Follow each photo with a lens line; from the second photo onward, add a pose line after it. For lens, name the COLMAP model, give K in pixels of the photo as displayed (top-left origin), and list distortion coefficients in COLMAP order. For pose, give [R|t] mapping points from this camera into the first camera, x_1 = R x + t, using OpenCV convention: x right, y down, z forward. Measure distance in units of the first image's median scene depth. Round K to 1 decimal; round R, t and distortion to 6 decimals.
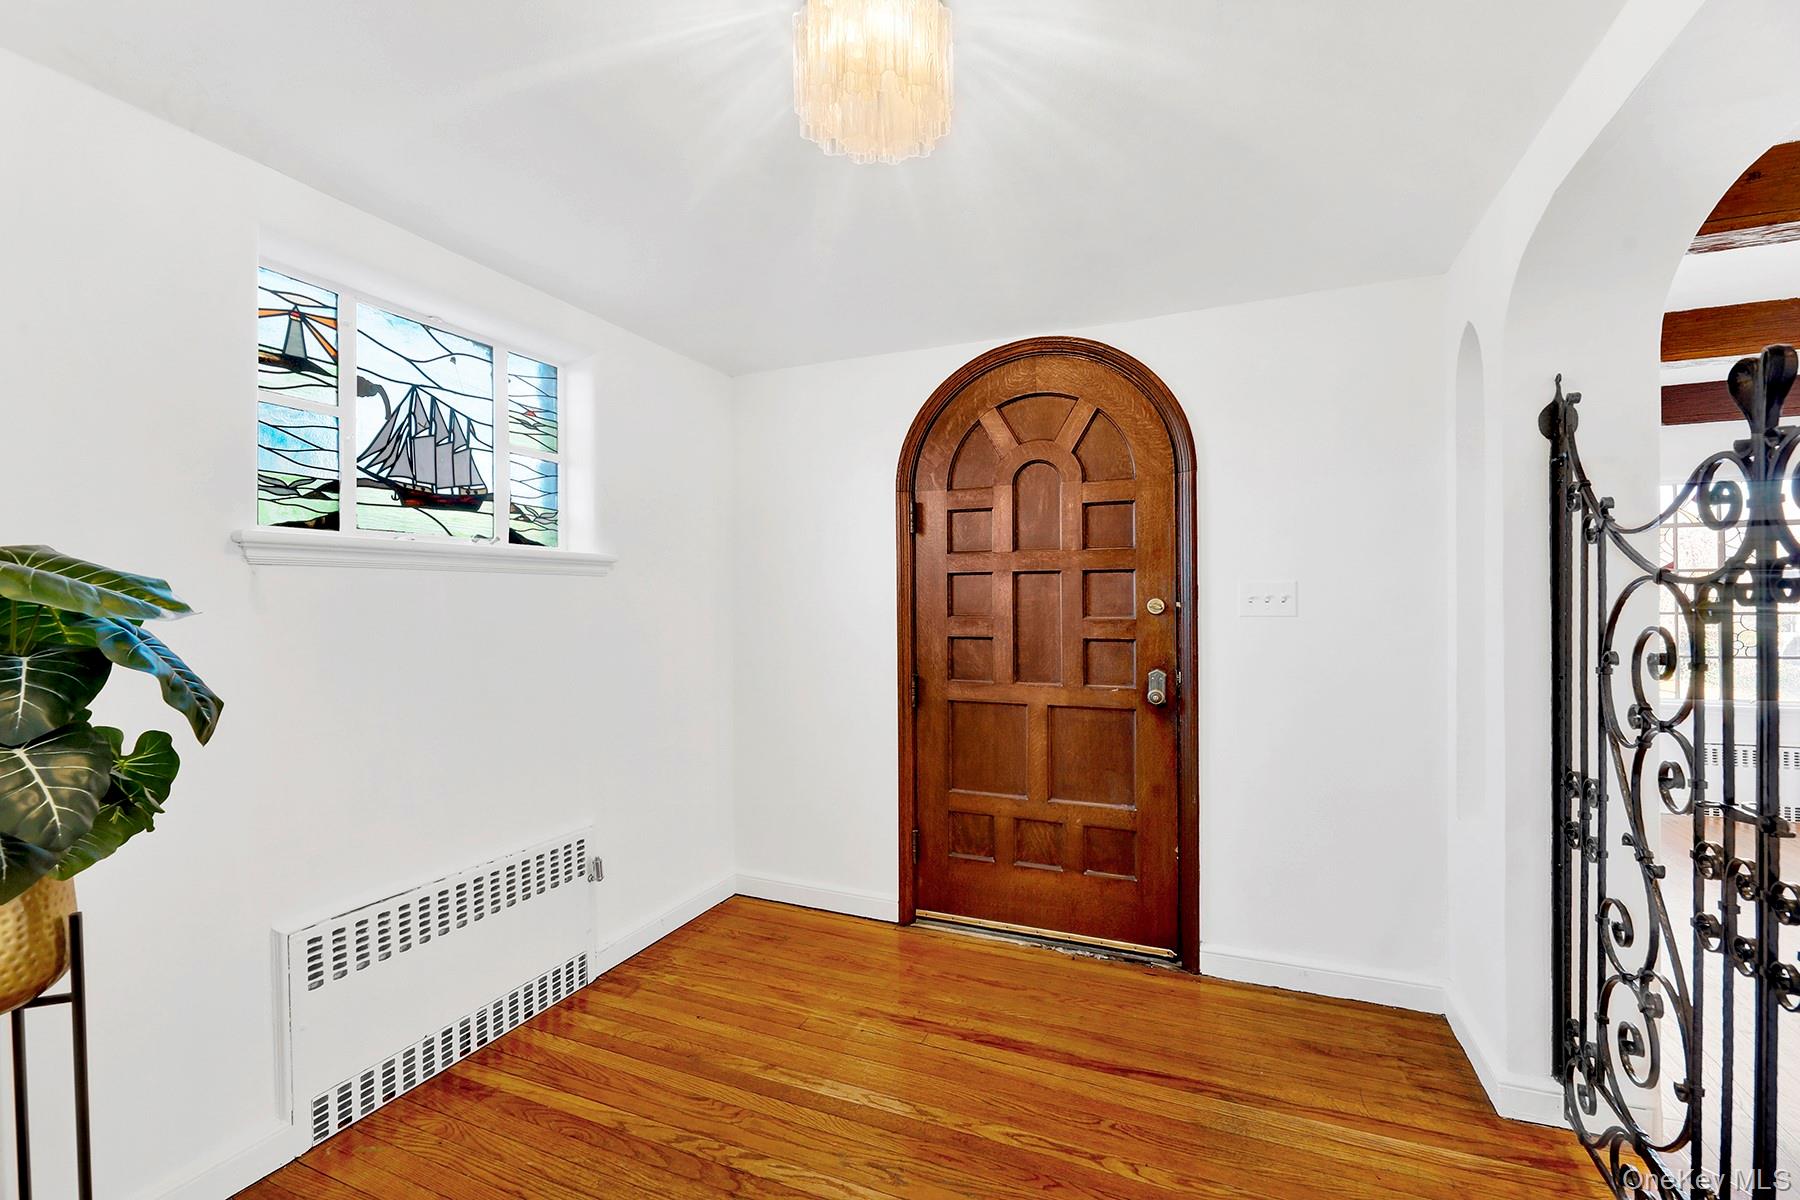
lens RADIAL K [[757.1, 0, 850.8], [0, 757.1, 604.1], [0, 0, 1]] dist [-0.001151, -0.002487]
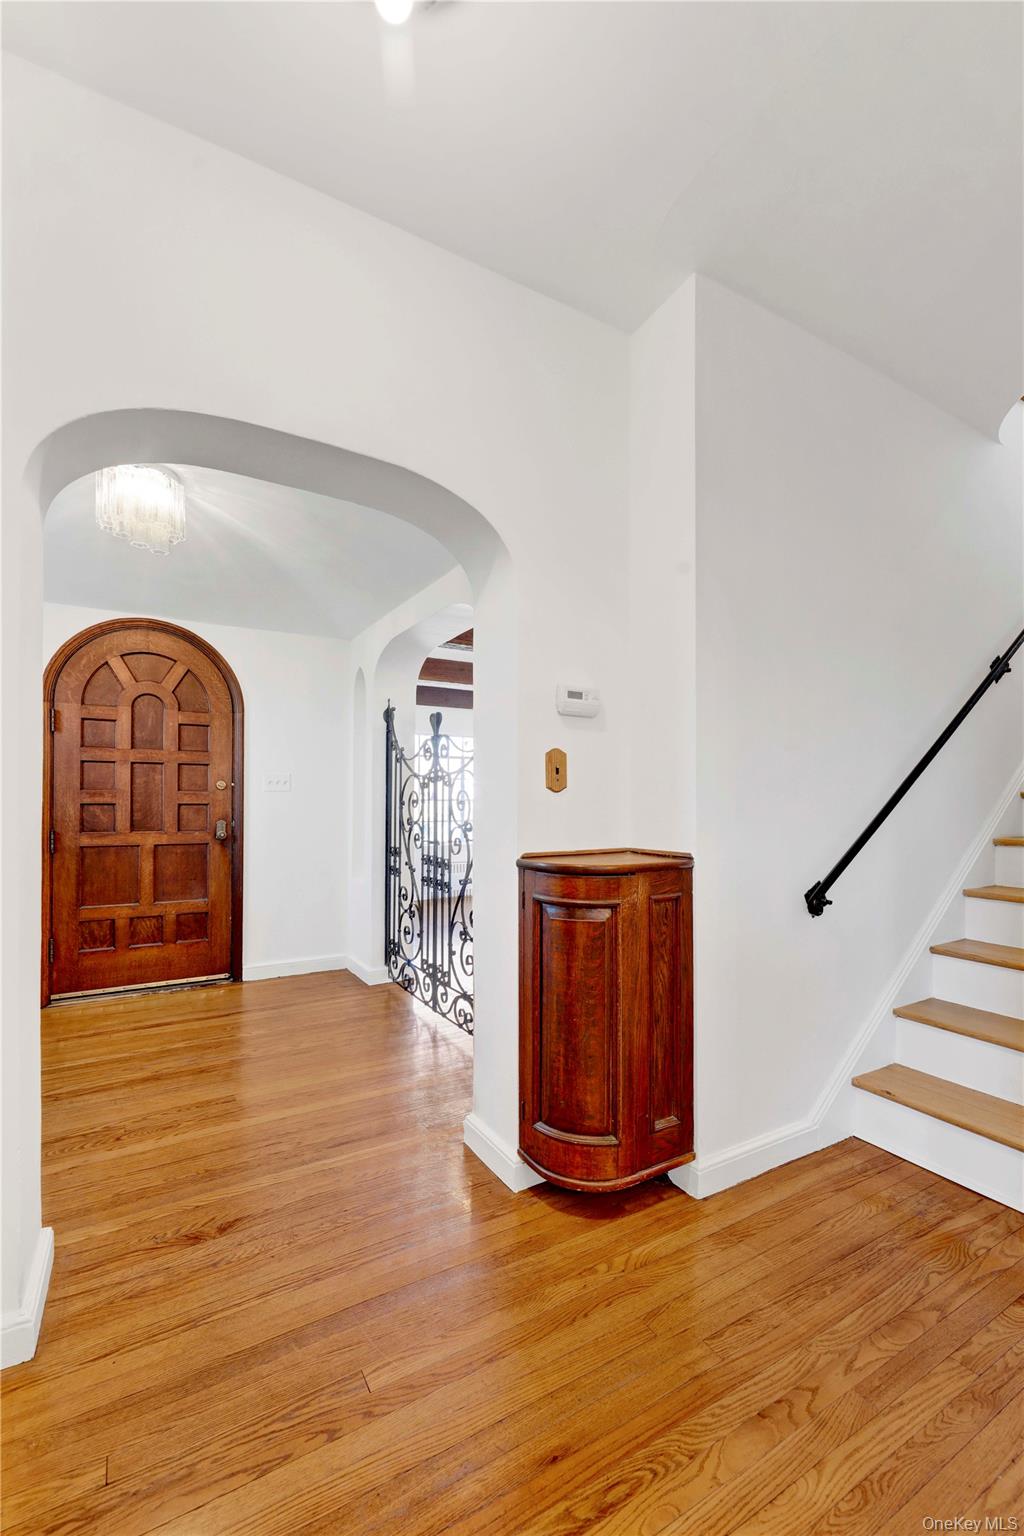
lens RADIAL K [[646.1, 0, 507.1], [0, 646.1, 776.3], [0, 0, 1]] dist [-0.001151, -0.002487]
pose [[0.569511, 0.034918, 0.821242, -0.487554], [-0.005745, 0.999242, -0.038502, 0.038047], [-0.821963, 0.017209, 0.569280, -0.450054]]
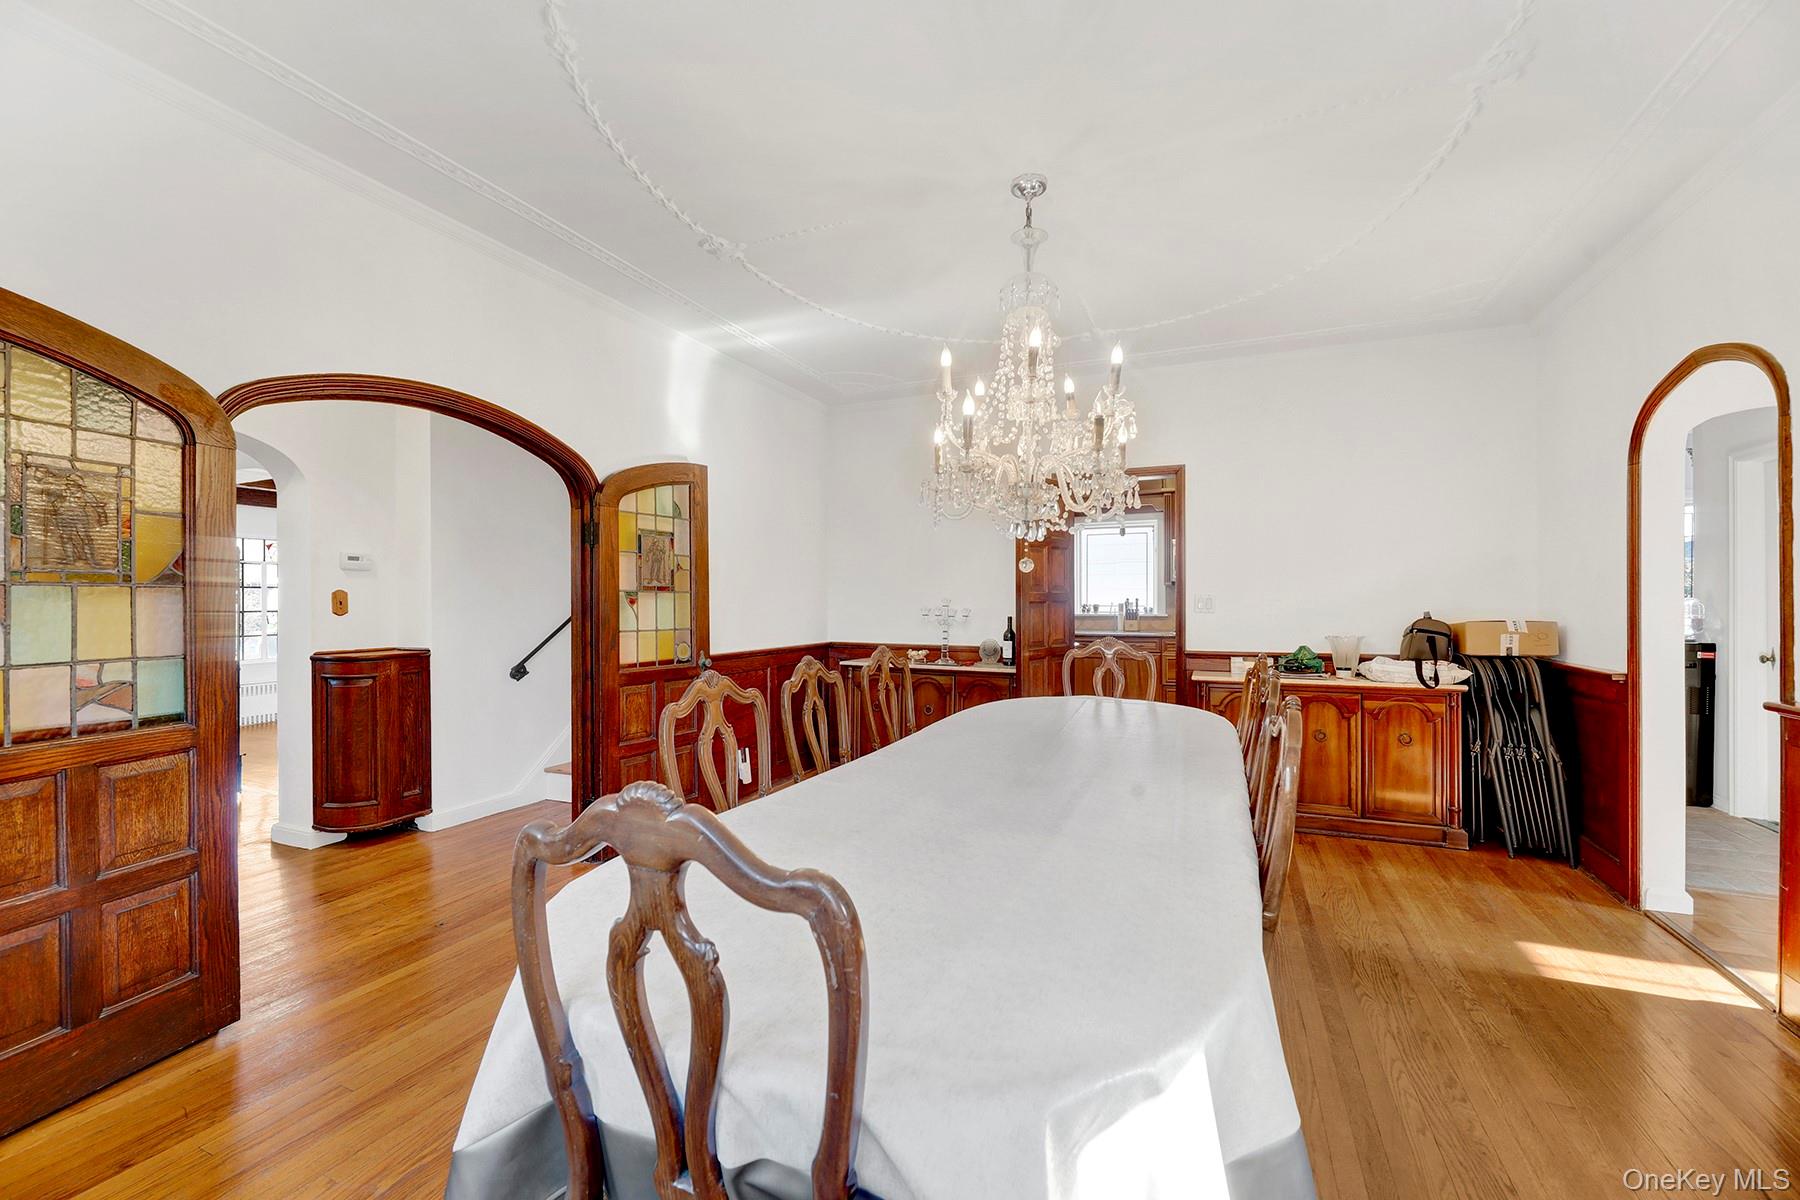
lens RADIAL K [[757.1, 0, 901.8], [0, 757.1, 597.3], [0, 0, 1]] dist [-0.001151, -0.002487]
pose [[-0.032136, 0.004577, 0.999473, -1.586913], [-0.002223, 0.999987, -0.004651, -0.014397], [-0.999481, -0.002371, -0.032126, -1.300804]]
